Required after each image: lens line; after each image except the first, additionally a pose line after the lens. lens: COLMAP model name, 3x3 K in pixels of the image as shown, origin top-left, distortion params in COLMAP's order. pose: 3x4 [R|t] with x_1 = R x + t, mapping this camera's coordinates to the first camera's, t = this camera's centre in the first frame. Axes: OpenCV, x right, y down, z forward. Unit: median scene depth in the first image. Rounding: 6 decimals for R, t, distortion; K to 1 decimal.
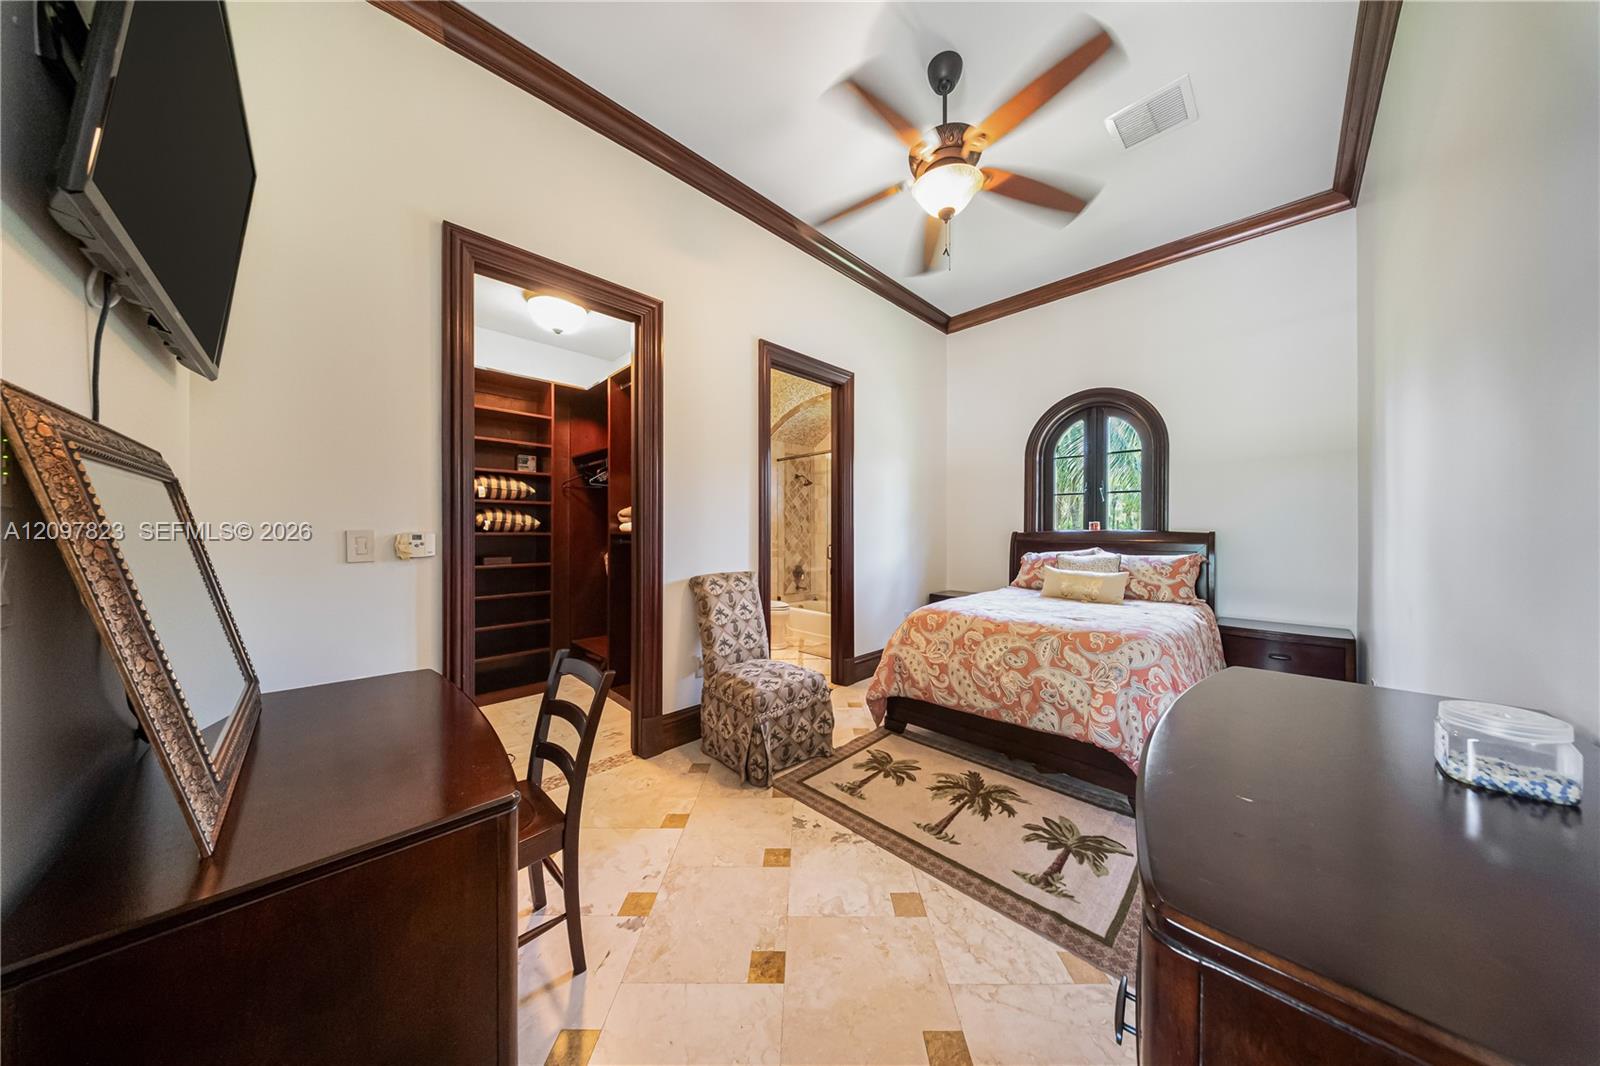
lens RADIAL K [[481.3, 0, 801.5], [0, 481.3, 527.8], [0, 0, 1]] dist [-0.000045, 0.000000]
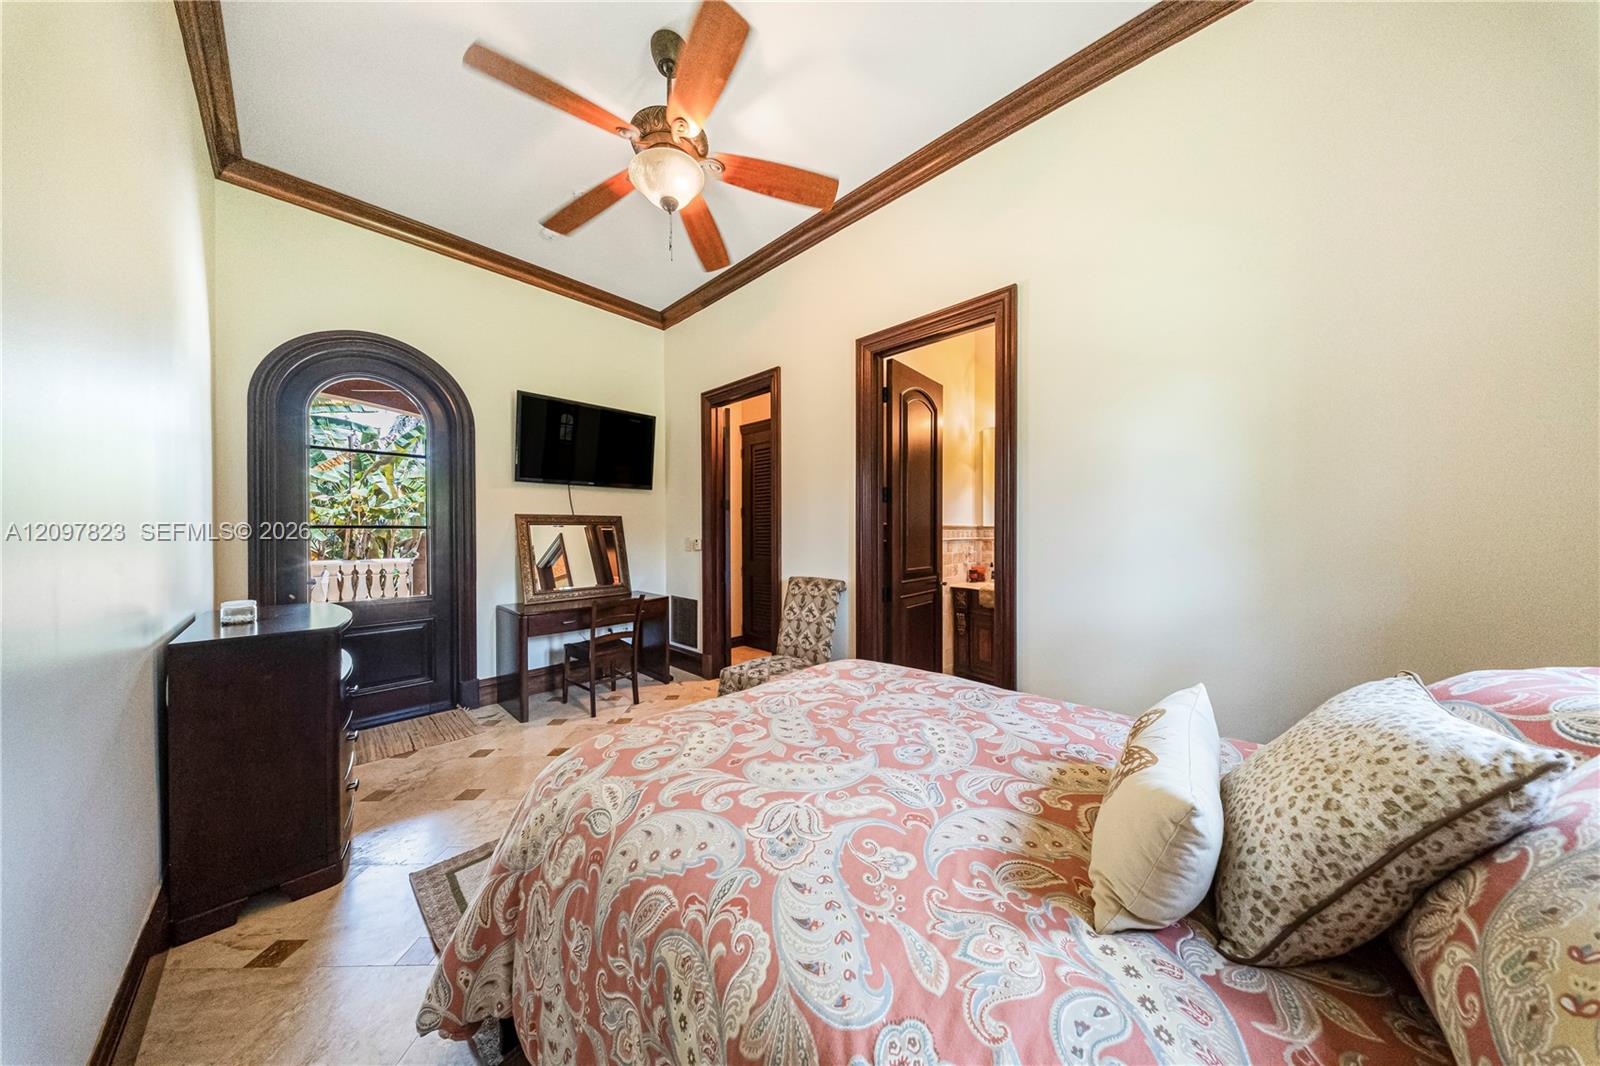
lens RADIAL K [[481.3, 0, 801.6], [0, 481.3, 536.8], [0, 0, 1]] dist [-0.000045, 0.000000]
pose [[0.028498, 0.005867, -0.999577, 0.979658], [-0.002354, 0.999980, 0.005802, -0.007709], [0.999591, 0.002188, 0.028512, 0.965755]]
